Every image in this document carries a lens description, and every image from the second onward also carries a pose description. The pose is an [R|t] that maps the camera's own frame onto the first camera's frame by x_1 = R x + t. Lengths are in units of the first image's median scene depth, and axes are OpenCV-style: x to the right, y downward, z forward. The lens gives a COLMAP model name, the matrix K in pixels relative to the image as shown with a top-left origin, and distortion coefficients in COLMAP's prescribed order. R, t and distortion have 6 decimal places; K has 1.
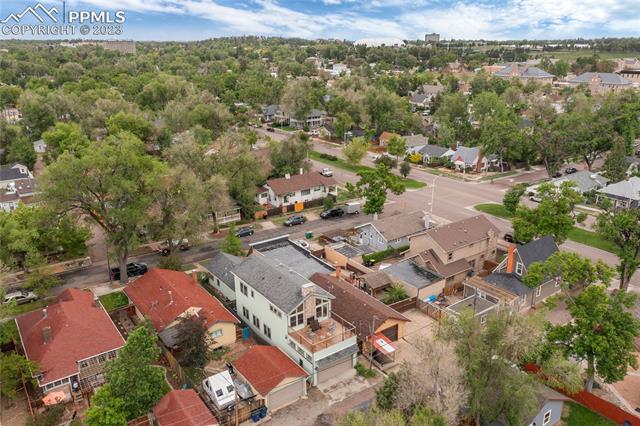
lens RADIAL K [[500.1, 0, 321.6], [0, 500.1, 210.9], [0, 0, 1]] dist [-0.005829, 0.003538]
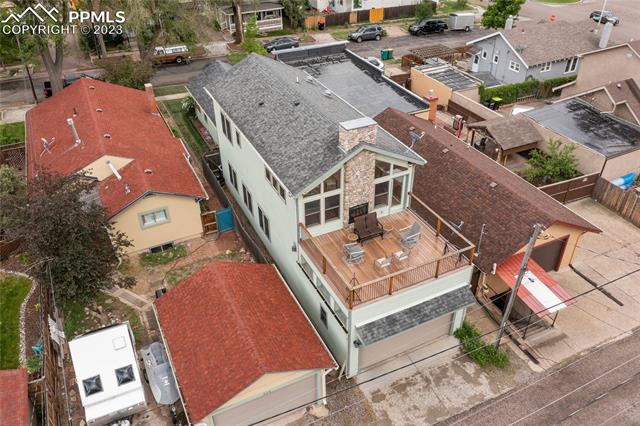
lens RADIAL K [[500.1, 0, 319.5], [0, 500.1, 211.0], [0, 0, 1]] dist [-0.005829, 0.003538]
pose [[0.983626, 0.098166, -0.151139, 0.007396], [-0.051824, 0.957279, 0.284485, 0.095409], [0.172609, -0.271994, 0.946692, 0.559816]]
